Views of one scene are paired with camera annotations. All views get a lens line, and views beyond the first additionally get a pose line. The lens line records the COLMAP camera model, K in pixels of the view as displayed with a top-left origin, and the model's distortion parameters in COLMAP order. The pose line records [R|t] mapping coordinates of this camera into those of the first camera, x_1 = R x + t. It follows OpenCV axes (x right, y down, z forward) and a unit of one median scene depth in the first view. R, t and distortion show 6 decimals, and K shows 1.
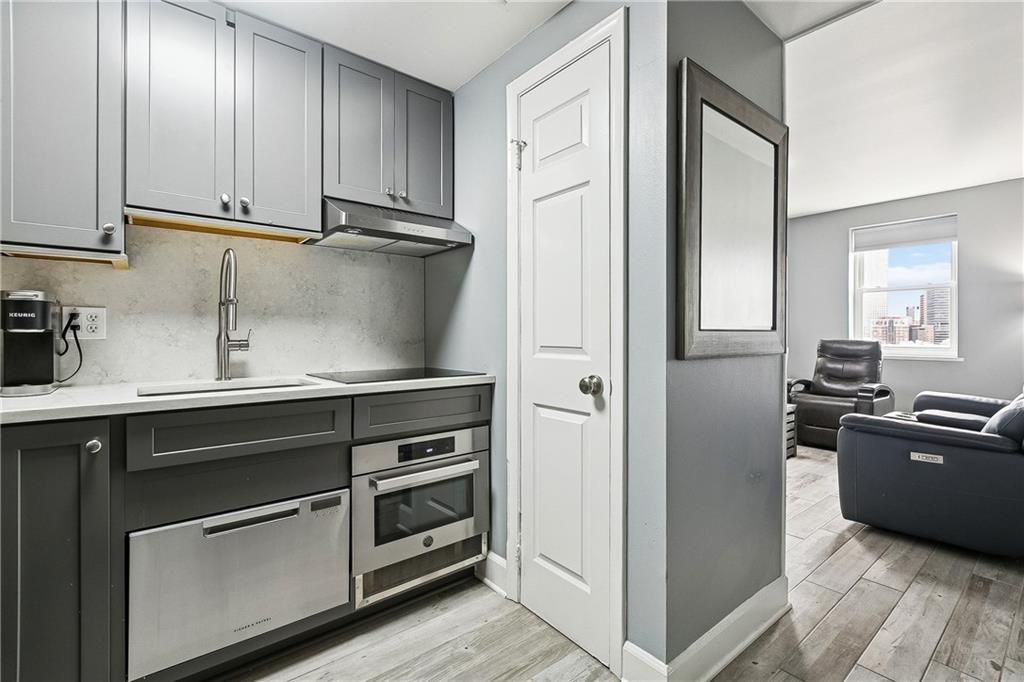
lens RADIAL K [[464.0, 0, 505.1], [0, 464.0, 338.3], [0, 0, 1]] dist [0.005511, 0.001445]
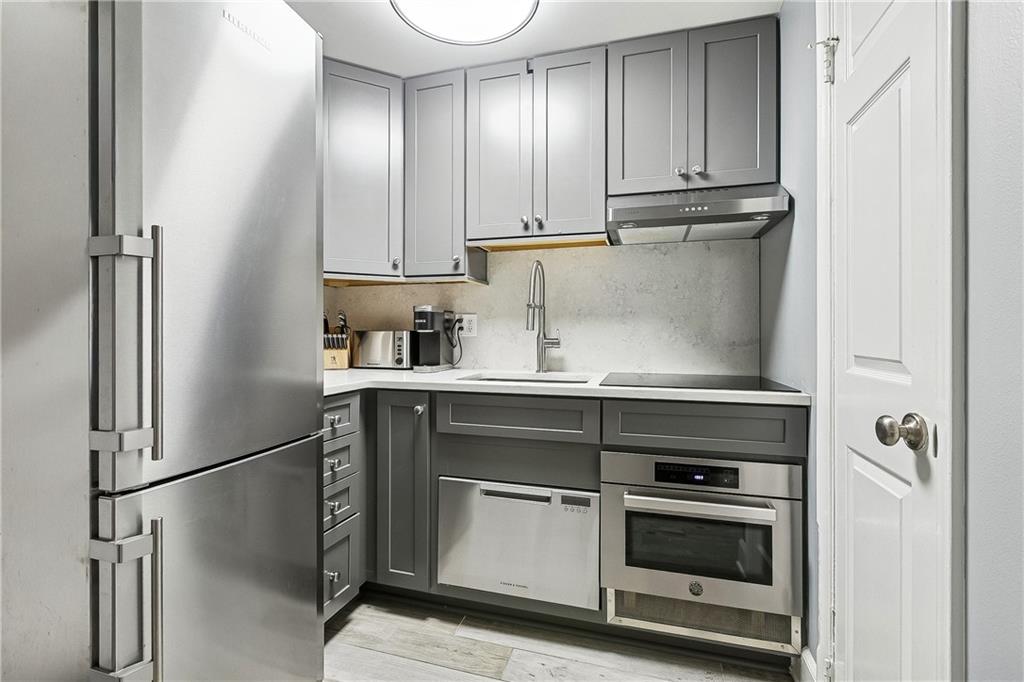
lens RADIAL K [[464.0, 0, 508.6], [0, 464.0, 333.7], [0, 0, 1]] dist [0.005511, 0.001445]
pose [[0.571669, 0.005138, -0.820468, 0.319156], [-0.010357, 0.999946, -0.000954, -0.006483], [0.820419, 0.009043, 0.571691, 0.263432]]
